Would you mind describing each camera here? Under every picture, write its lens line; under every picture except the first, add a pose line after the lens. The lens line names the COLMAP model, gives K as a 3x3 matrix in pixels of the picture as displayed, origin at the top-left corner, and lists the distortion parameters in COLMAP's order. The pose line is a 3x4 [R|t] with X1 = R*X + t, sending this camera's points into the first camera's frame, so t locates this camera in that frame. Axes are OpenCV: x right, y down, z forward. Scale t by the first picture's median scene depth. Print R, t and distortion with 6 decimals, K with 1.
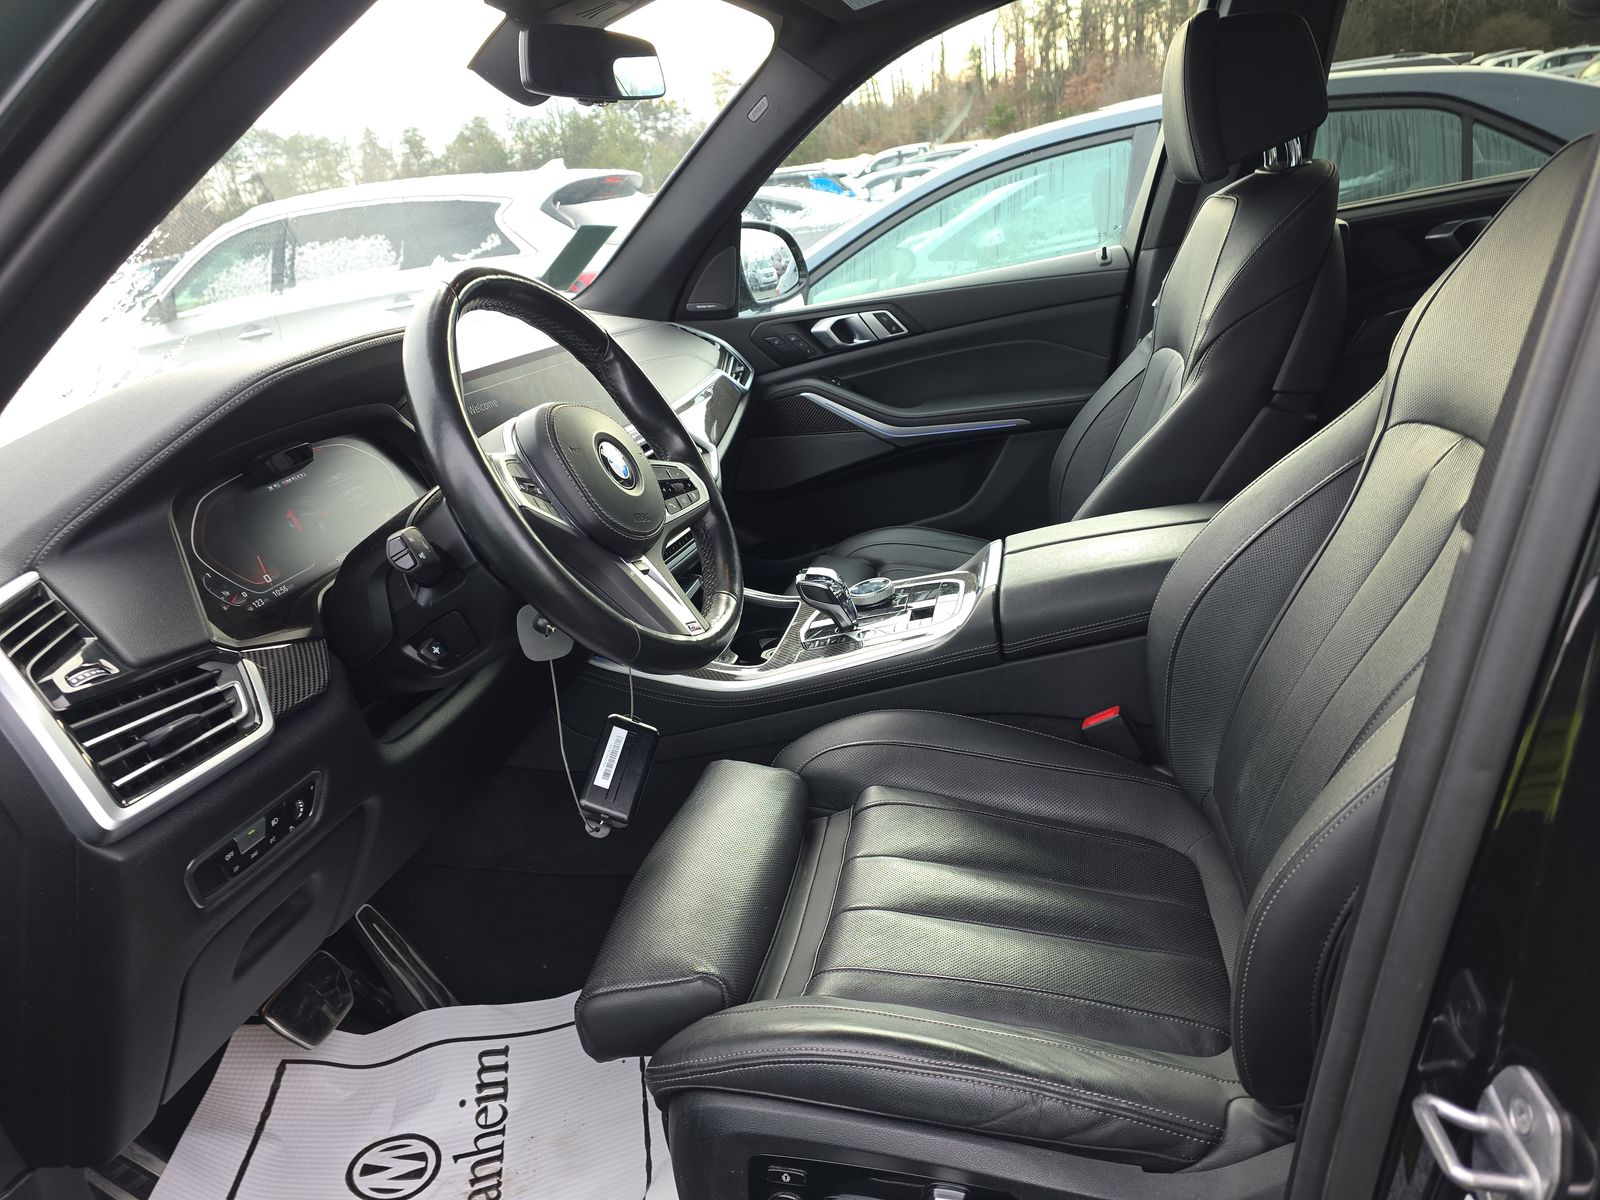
lens RADIAL K [[1294.7, 0, 801.7], [0, 1294.7, 682.7], [0, 0, 1]] dist [0.070271, -0.143794]
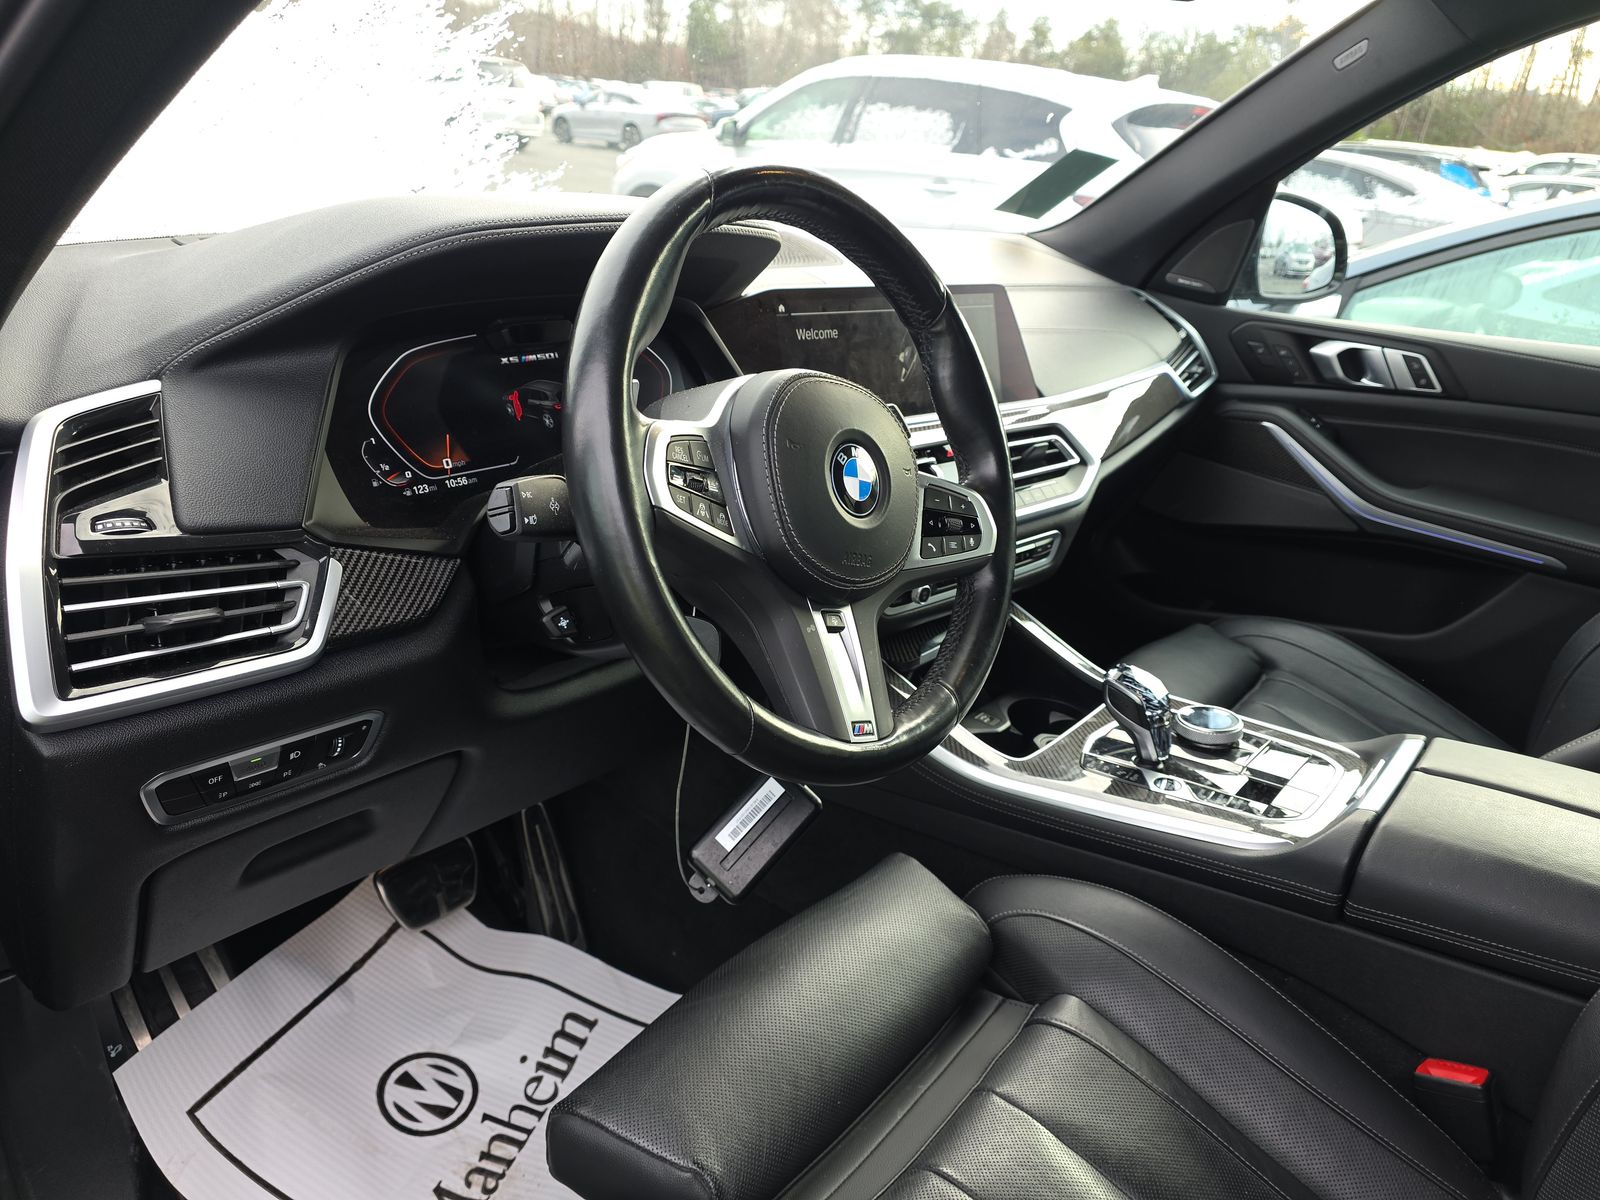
lens RADIAL K [[1137.6, 0, 800.0], [0, 1137.6, 600.0], [0, 0, 1]] dist [0.033143, -0.044612]
pose [[0.849161, 0.382846, -0.363806, 0.066680], [-0.361935, 0.923506, 0.127045, -0.136352], [0.384615, 0.023792, 0.922770, 0.321126]]
